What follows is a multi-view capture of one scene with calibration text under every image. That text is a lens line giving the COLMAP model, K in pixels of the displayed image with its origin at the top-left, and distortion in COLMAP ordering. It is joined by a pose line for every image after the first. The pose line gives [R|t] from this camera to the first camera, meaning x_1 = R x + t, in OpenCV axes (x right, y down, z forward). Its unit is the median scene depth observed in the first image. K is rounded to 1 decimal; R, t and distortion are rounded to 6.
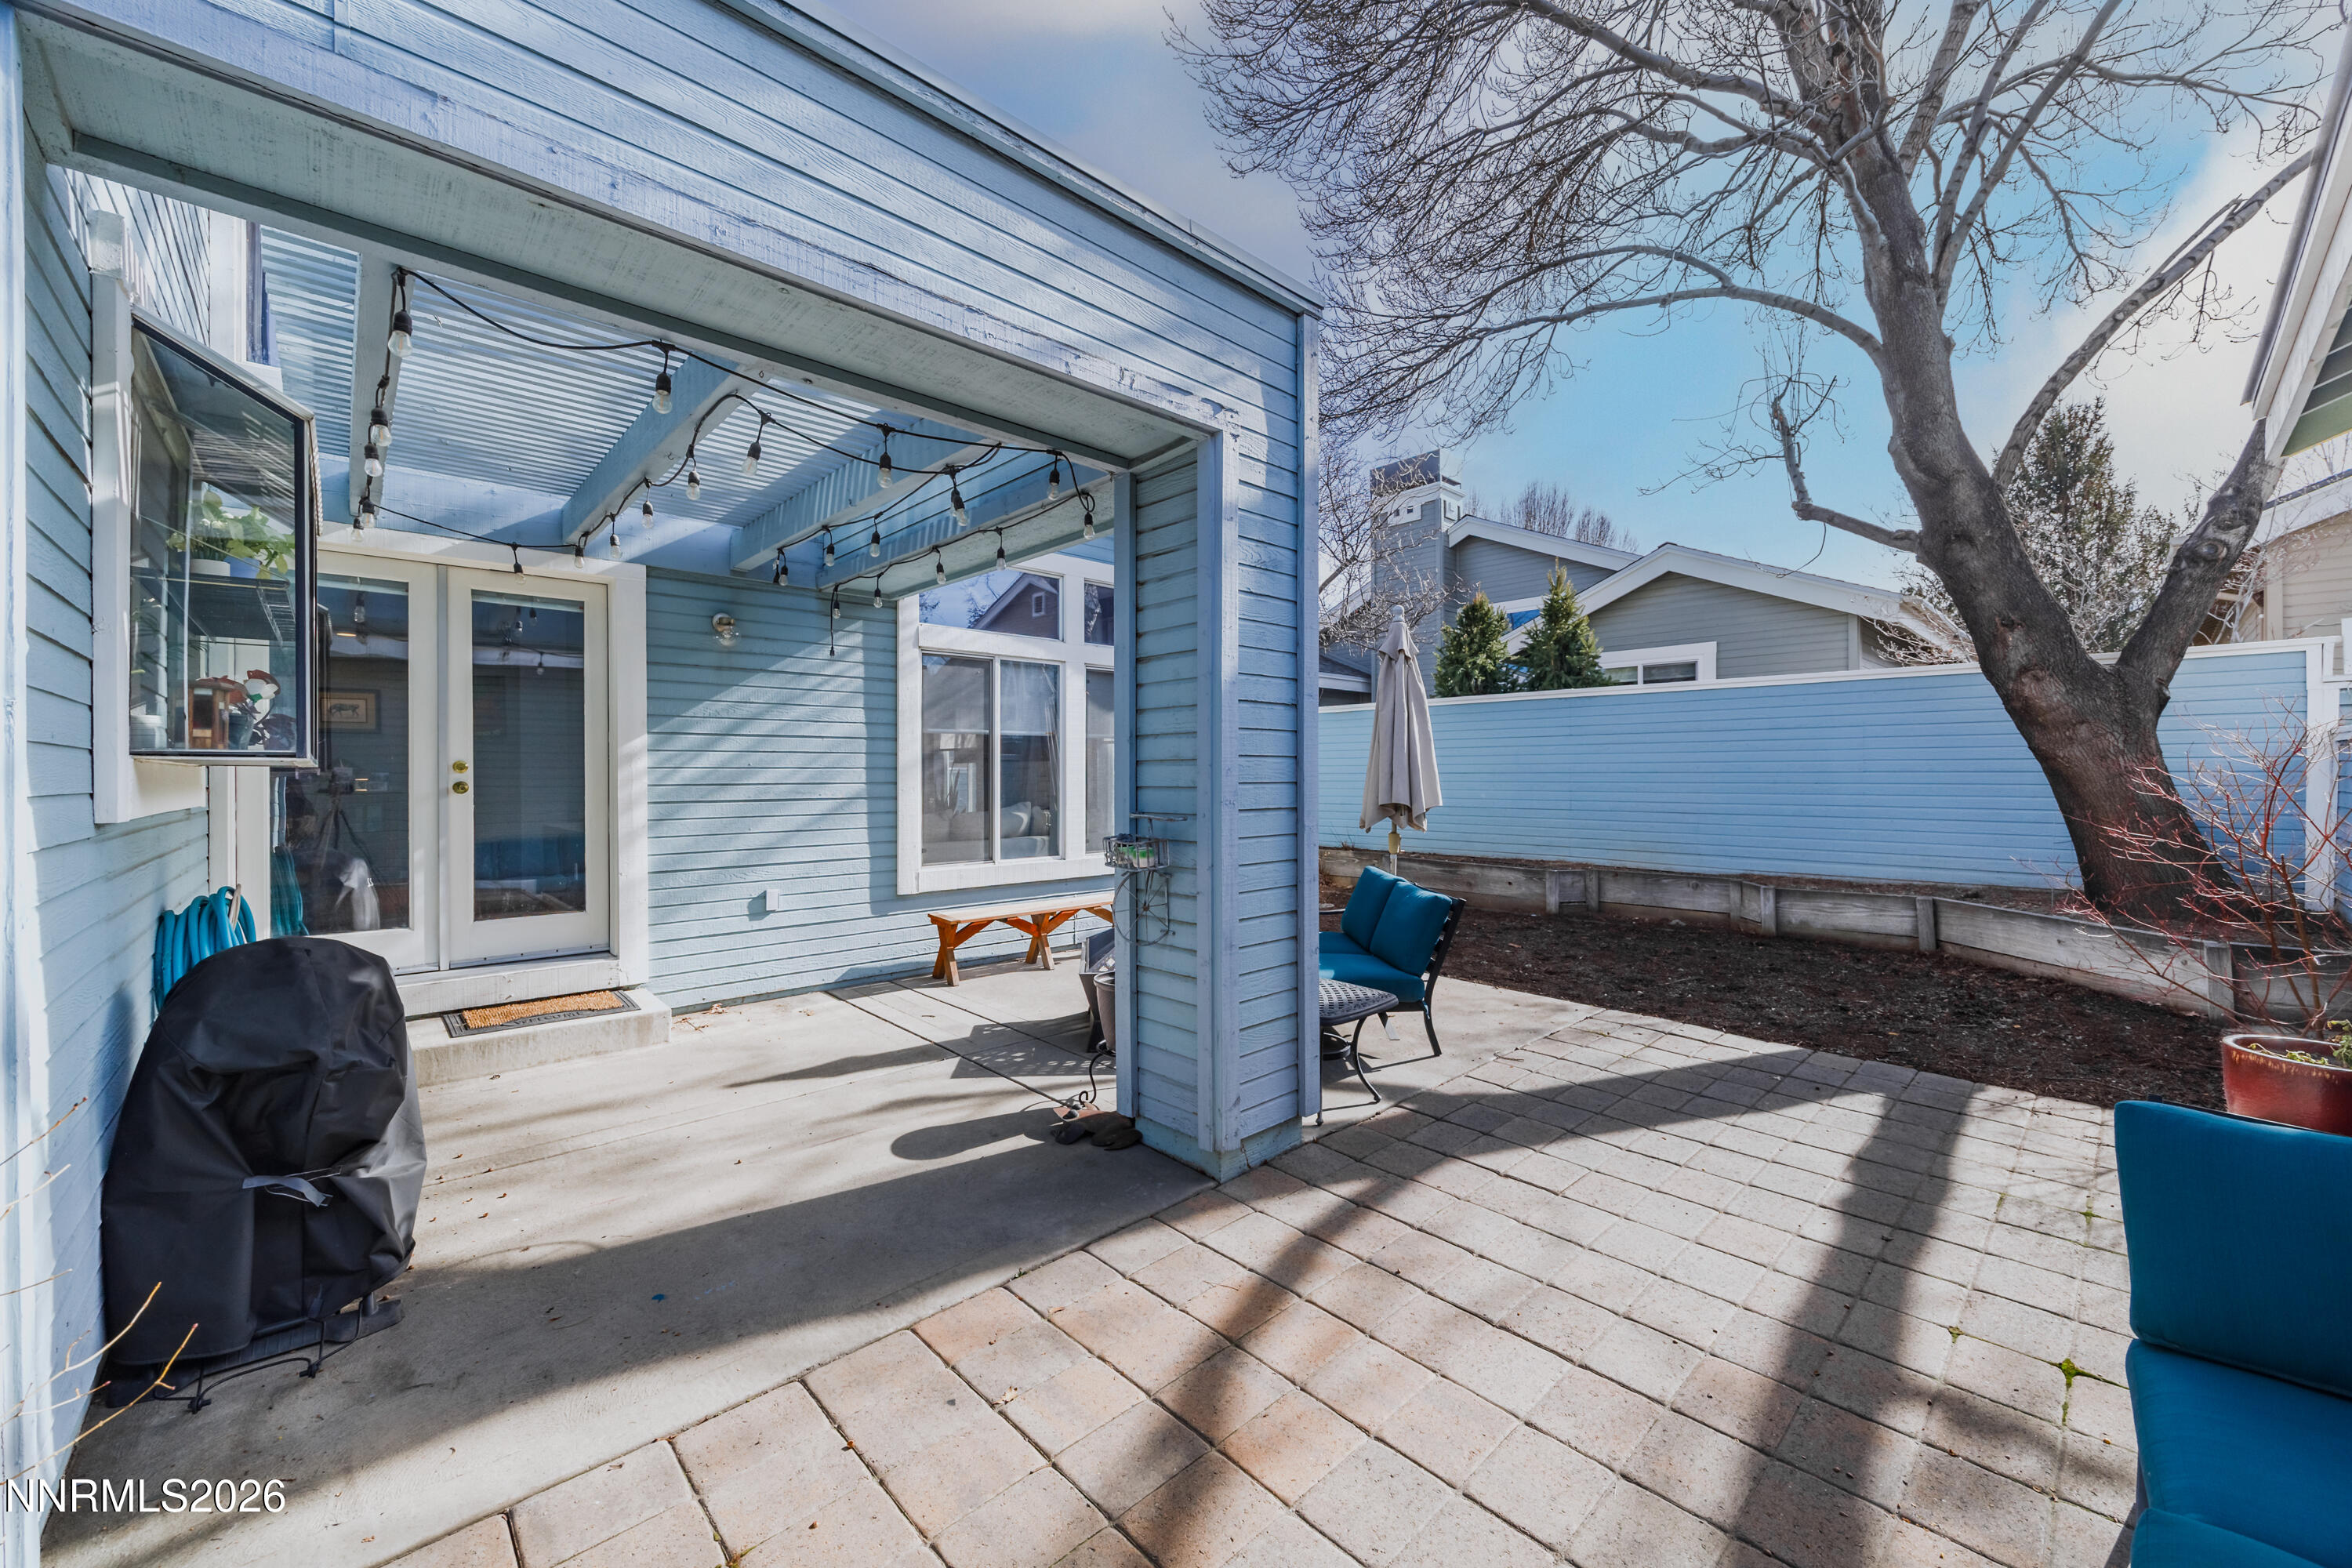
lens RADIAL K [[897.1, 0, 1176.0], [0, 897.1, 784.0], [0, 0, 1]] dist [0.000473, 0.000025]
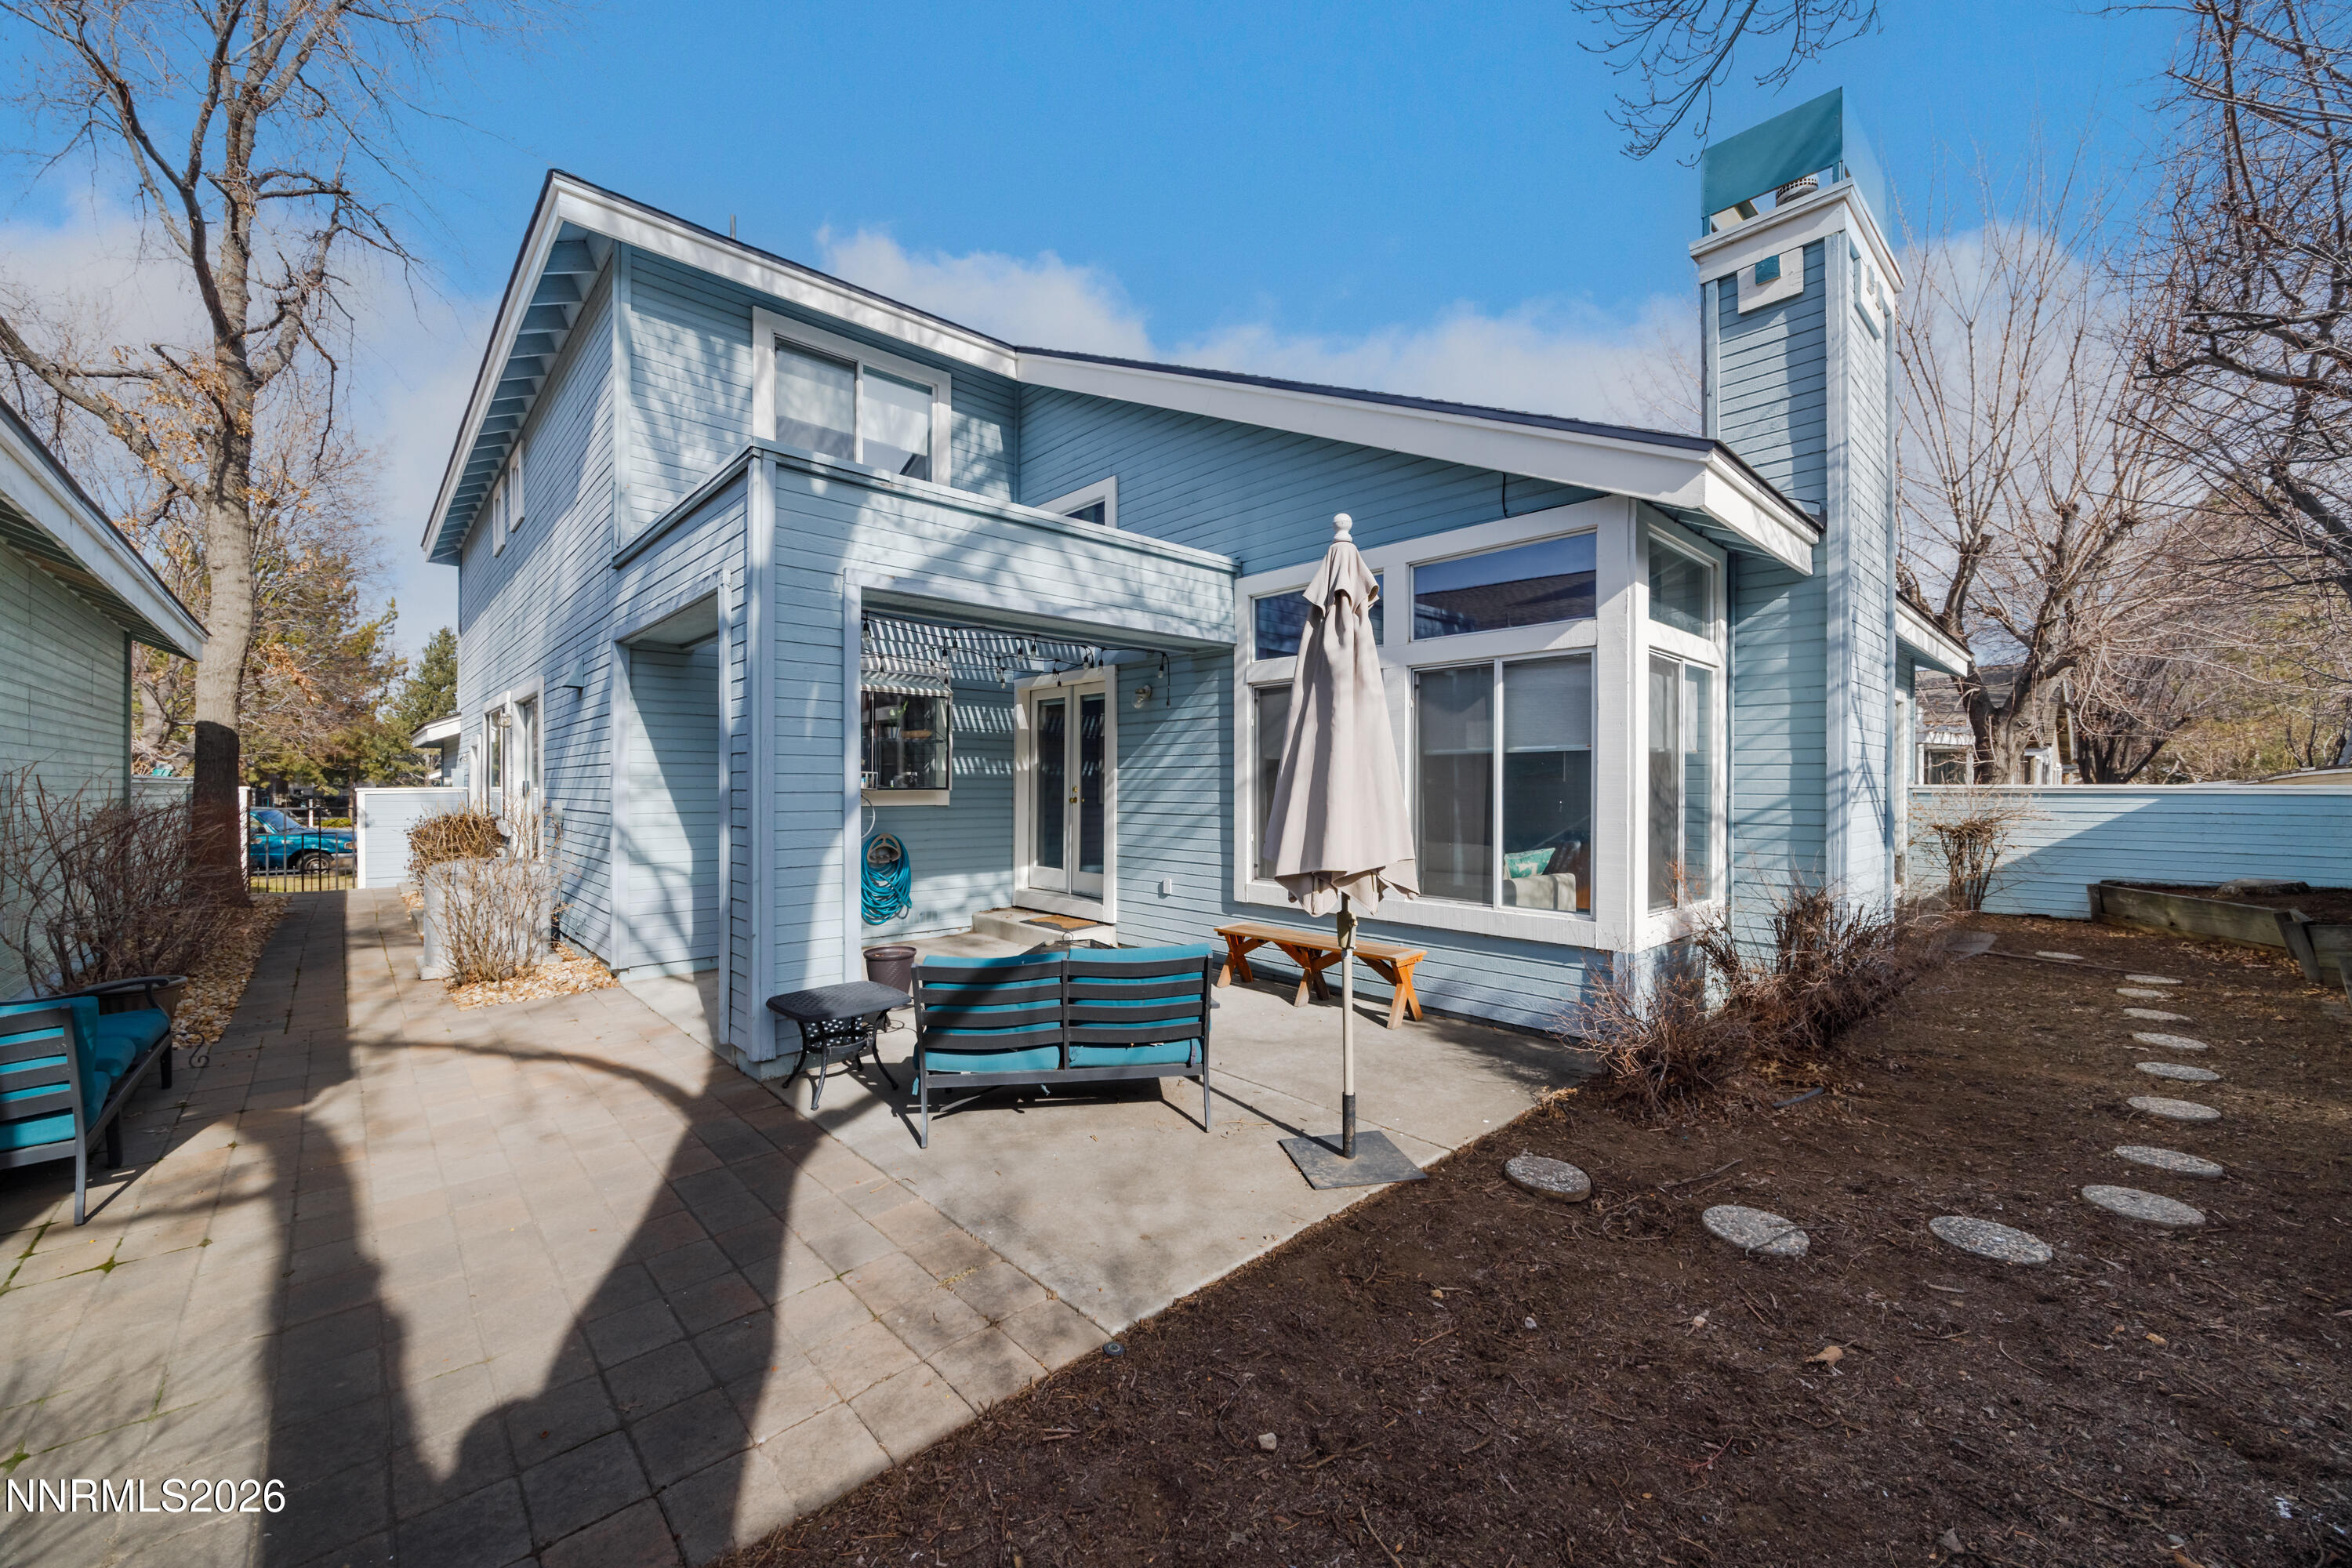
lens RADIAL K [[897.1, 0, 1176.0], [0, 897.1, 784.0], [0, 0, 1]] dist [0.000473, 0.000025]
pose [[-0.004322, 0.008528, -0.999954, 1.145017], [-0.016610, 0.999825, 0.008599, -0.050598], [0.999853, 0.016646, -0.004179, 1.250383]]
